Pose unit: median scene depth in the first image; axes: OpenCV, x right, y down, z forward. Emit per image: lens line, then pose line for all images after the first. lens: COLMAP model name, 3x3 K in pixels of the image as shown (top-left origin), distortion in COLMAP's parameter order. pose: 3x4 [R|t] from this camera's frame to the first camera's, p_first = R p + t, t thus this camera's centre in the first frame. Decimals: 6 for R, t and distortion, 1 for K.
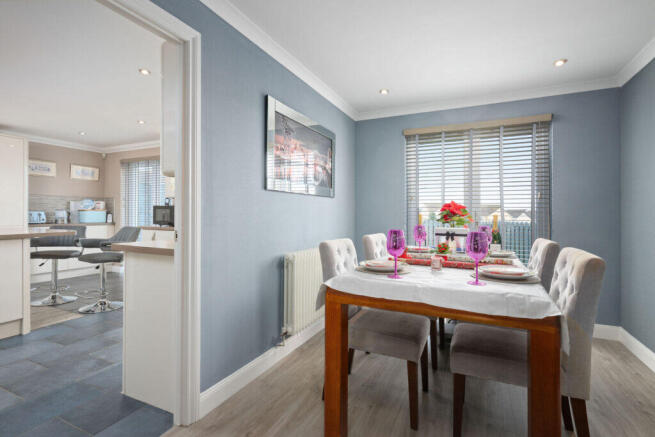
lens RADIAL K [[311.9, 0, 329.3], [0, 311.9, 211.4], [0, 0, 1]] dist [0.000740, 0.000544]
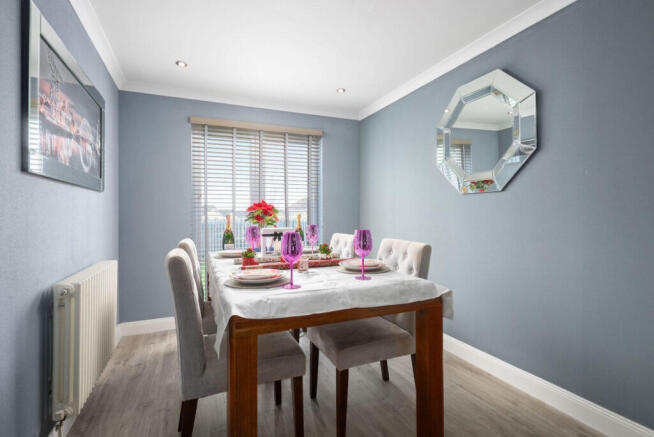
lens RADIAL K [[314.5, 0, 325.0], [0, 314.5, 216.7], [0, 0, 1]] dist [-0.000354, 0.000467]
pose [[0.658887, -0.017337, 0.752042, -0.228294], [0.004425, 0.999806, 0.019172, -0.001114], [-0.752229, -0.009305, 0.658836, 0.203405]]
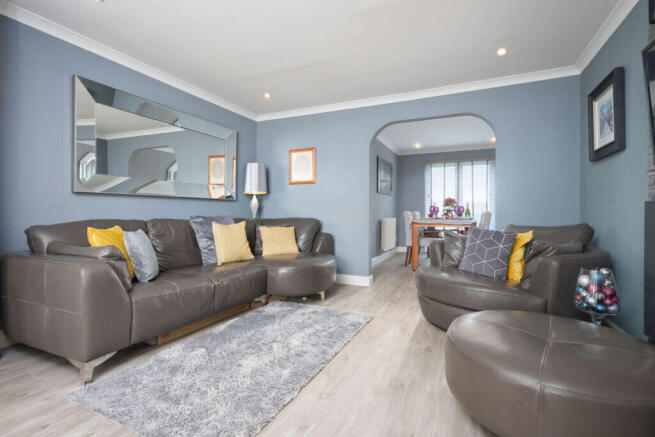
lens RADIAL K [[315.0, 0, 325.5], [0, 315.0, 216.7], [0, 0, 1]] dist [-0.000354, 0.000467]
pose [[0.999798, 0.002929, 0.019882, -0.564697], [-0.003410, 0.999702, 0.024167, 0.055667], [-0.019805, -0.024230, 0.999510, -1.309264]]
